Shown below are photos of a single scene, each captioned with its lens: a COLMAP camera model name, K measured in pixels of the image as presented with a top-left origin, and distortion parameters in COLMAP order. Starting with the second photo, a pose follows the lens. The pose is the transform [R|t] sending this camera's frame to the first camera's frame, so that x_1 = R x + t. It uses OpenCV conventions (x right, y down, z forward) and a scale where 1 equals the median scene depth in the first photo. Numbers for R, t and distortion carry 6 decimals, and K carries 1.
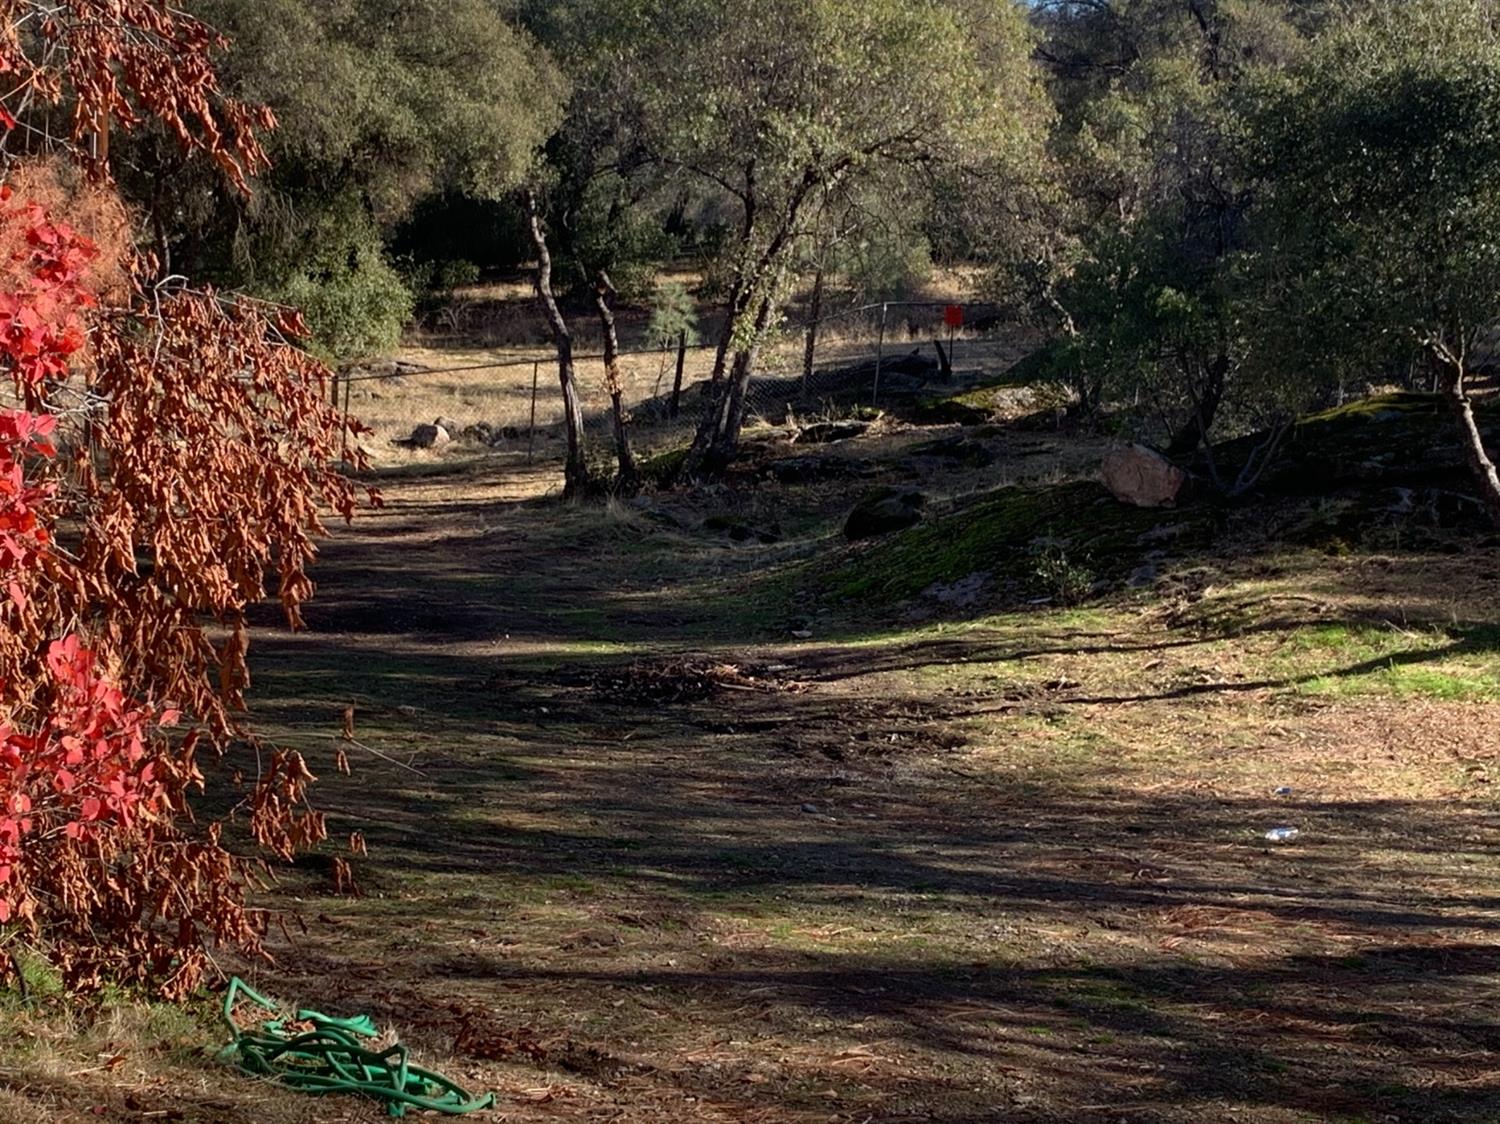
lens RADIAL K [[2650.9, 0, 750.0], [0, 2650.9, 560.7], [0, 0, 1]] dist [0.386696, -2.158761]
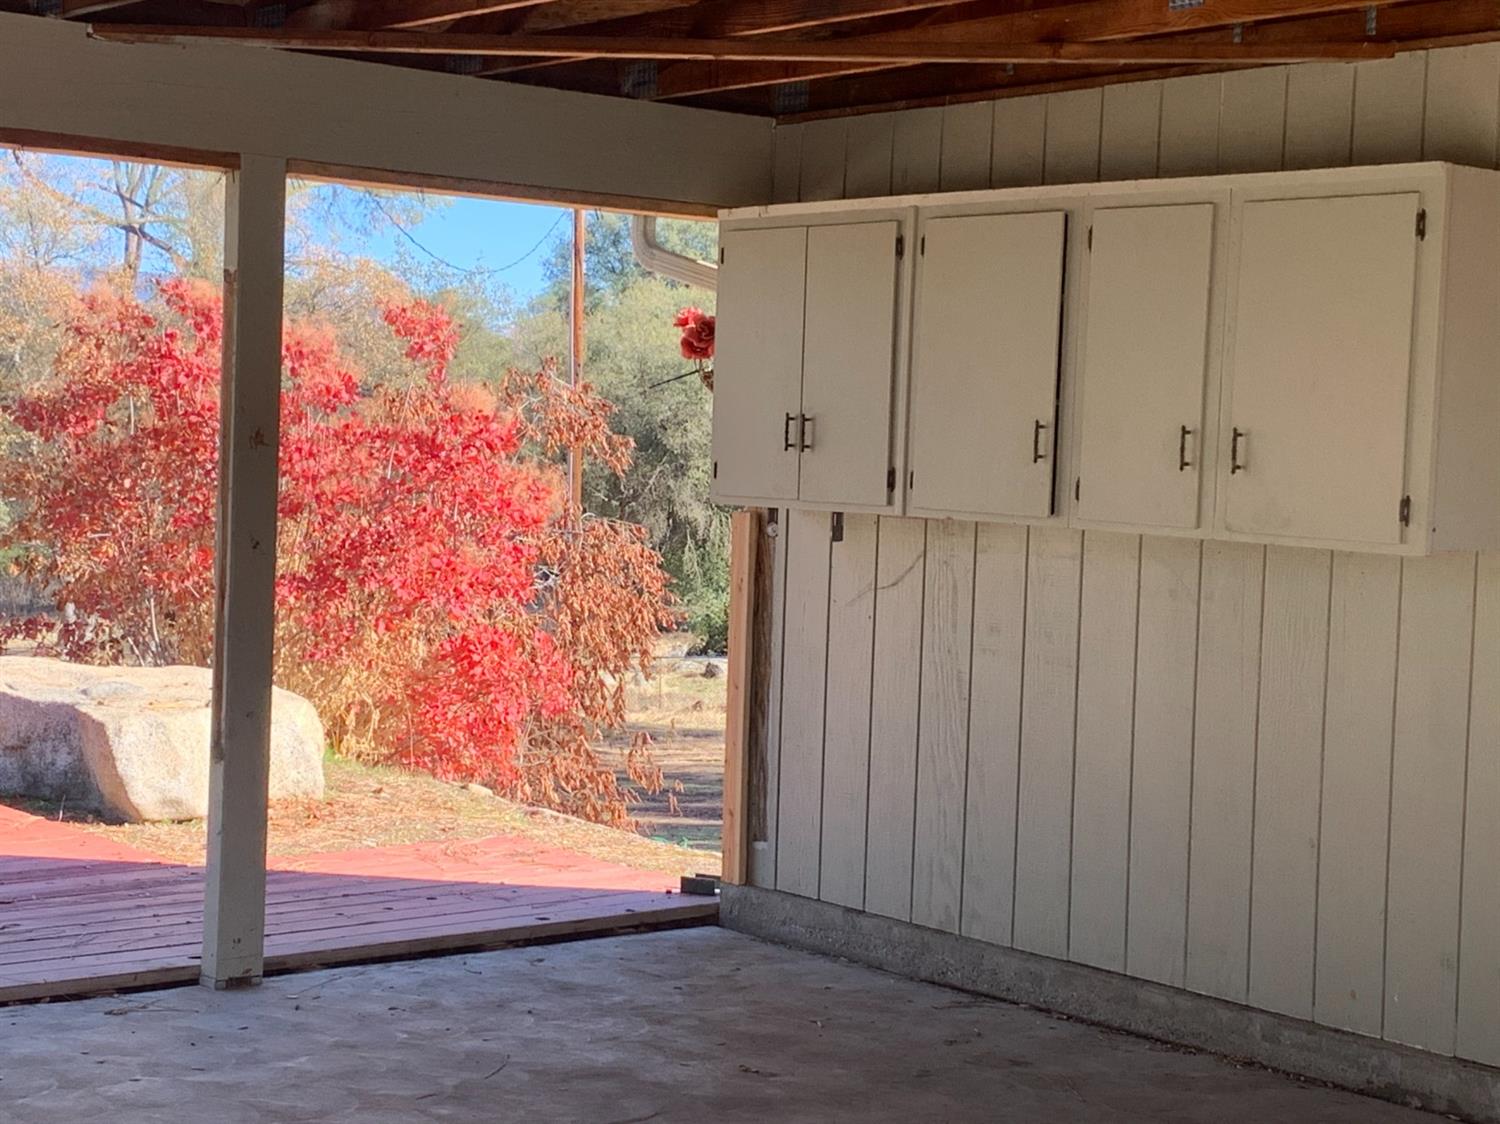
lens RADIAL K [[2650.9, 0, 750.0], [0, 2650.9, 560.7], [0, 0, 1]] dist [0.386696, -2.158761]
pose [[0.984306, -0.035639, -0.172834, 0.298371], [0.014427, 0.992367, -0.122470, 0.205178], [0.175880, 0.118055, 0.977307, -1.130014]]
